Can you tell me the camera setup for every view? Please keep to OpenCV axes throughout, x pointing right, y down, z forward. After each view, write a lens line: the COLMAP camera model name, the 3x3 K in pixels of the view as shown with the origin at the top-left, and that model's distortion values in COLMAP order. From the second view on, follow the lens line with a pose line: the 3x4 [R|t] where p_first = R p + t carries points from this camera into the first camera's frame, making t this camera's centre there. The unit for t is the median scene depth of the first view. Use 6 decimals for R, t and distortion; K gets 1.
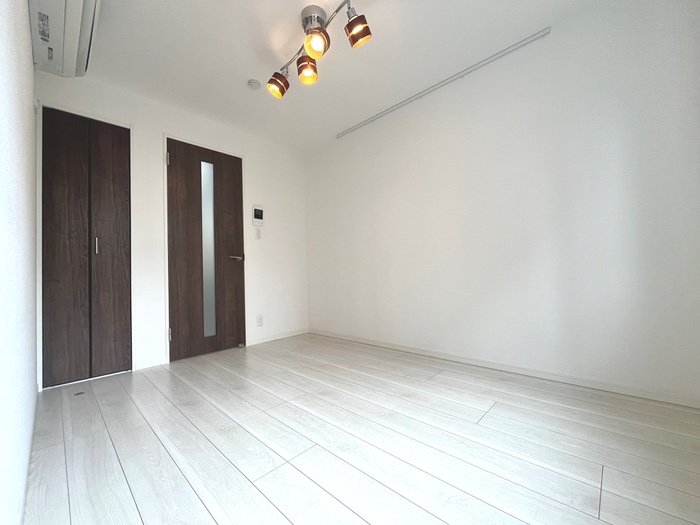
lens RADIAL K [[285.0, 0, 350.1], [0, 285.0, 261.2], [0, 0, 1]] dist [0.003032, 0.000206]
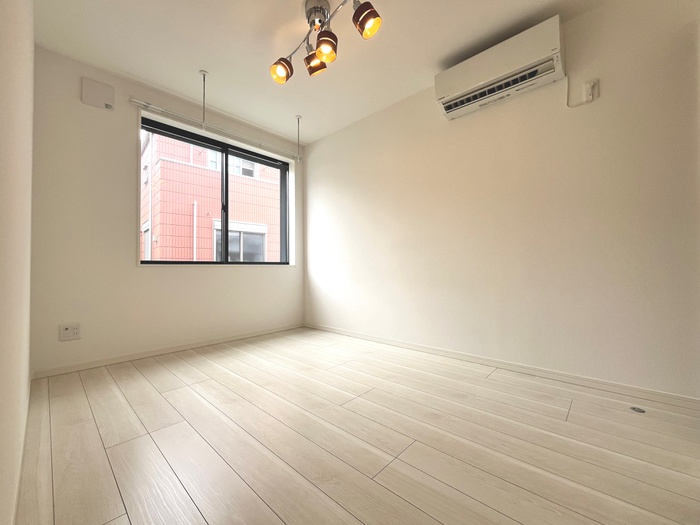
lens RADIAL K [[285.0, 0, 352.3], [0, 285.0, 264.5], [0, 0, 1]] dist [0.003032, 0.000206]
pose [[-0.999165, 0.037495, -0.016248, -0.138102], [0.038303, 0.997876, -0.052686, 0.061417], [0.014238, -0.053265, -0.998479, 1.386445]]
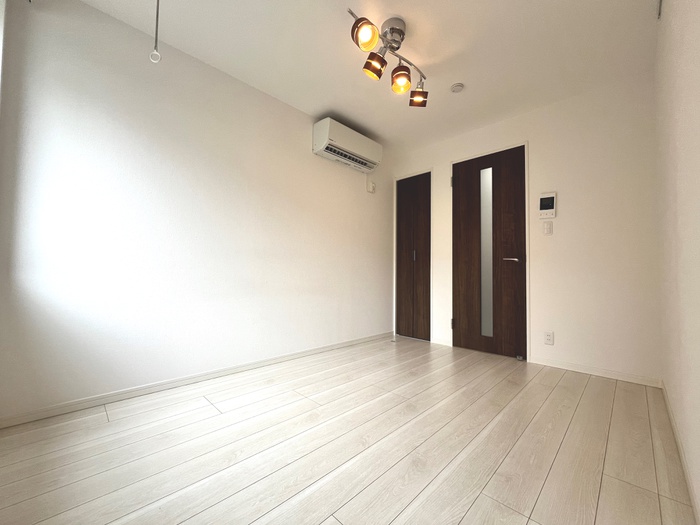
lens RADIAL K [[285.0, 0, 348.6], [0, 285.0, 261.8], [0, 0, 1]] dist [0.003032, 0.000206]
pose [[-0.025361, -0.009134, -0.999637, 0.639009], [0.027356, 0.999577, -0.009827, -0.012932], [0.999304, -0.027595, -0.025100, 0.607599]]
